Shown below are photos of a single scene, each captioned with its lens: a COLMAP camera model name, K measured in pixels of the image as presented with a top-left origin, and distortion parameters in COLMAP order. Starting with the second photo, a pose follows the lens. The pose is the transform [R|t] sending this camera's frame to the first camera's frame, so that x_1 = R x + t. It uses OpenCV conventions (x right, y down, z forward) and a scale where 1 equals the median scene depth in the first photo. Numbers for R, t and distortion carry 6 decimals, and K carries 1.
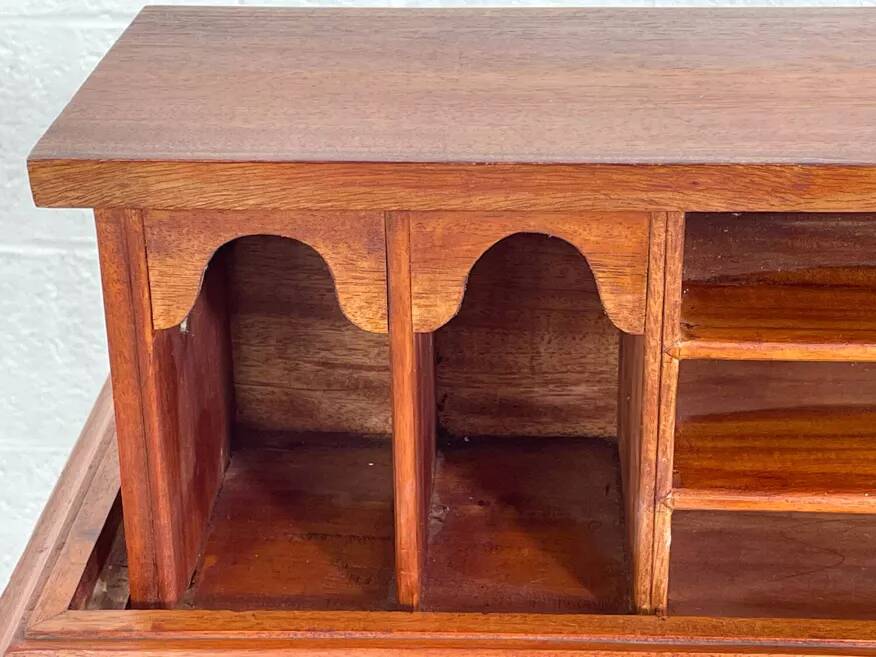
lens RADIAL K [[1721.8, 0, 438.0], [0, 1721.8, 328.5], [0, 0, 1]] dist [0.181750, -0.724251]
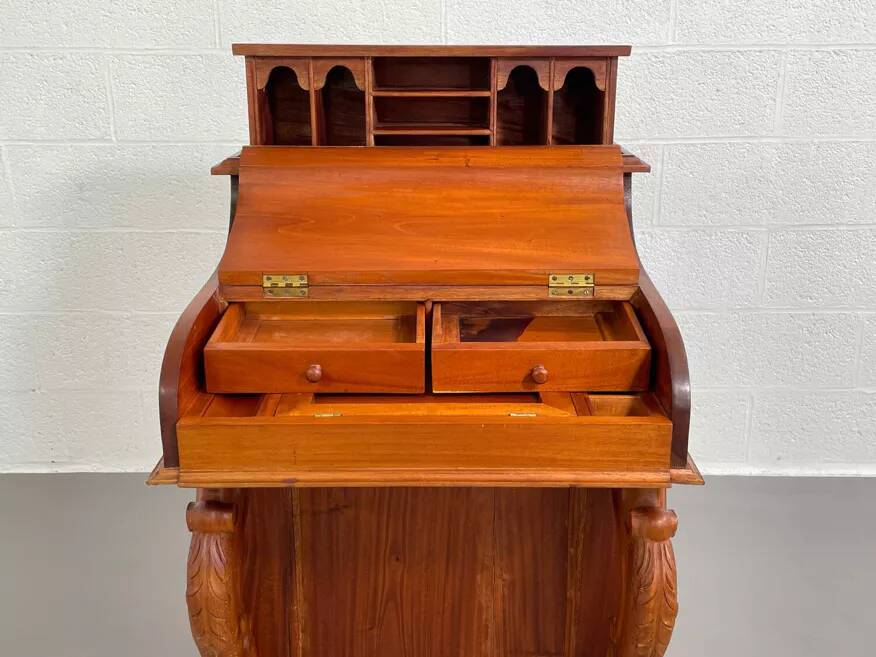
lens RADIAL K [[945.9, 0, 441.4], [0, 945.9, 304.9], [0, 0, 1]] dist [0.108049, -0.197951]
pose [[0.998985, -0.002452, 0.044969, 0.206252], [0.009999, 0.985670, -0.168387, 0.988367], [-0.043911, 0.168665, 0.984695, -1.397307]]
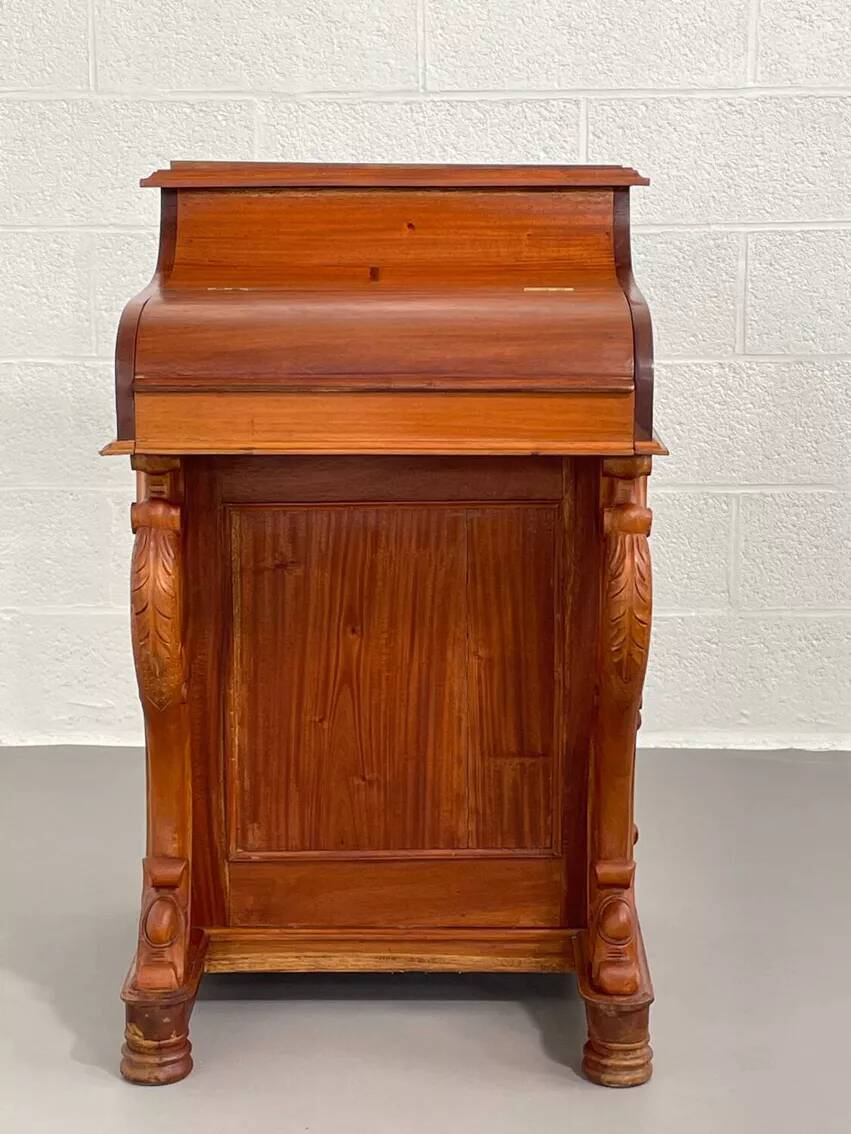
lens RADIAL K [[2228.9, 0, 443.0], [0, 2228.9, 548.0], [0, 0, 1]] dist [0.181750, -0.724251]
pose [[0.998981, 0.005070, 0.044843, 0.176761], [0.007774, 0.959484, -0.281656, 2.437912], [-0.044454, 0.281718, 0.958467, -3.620993]]
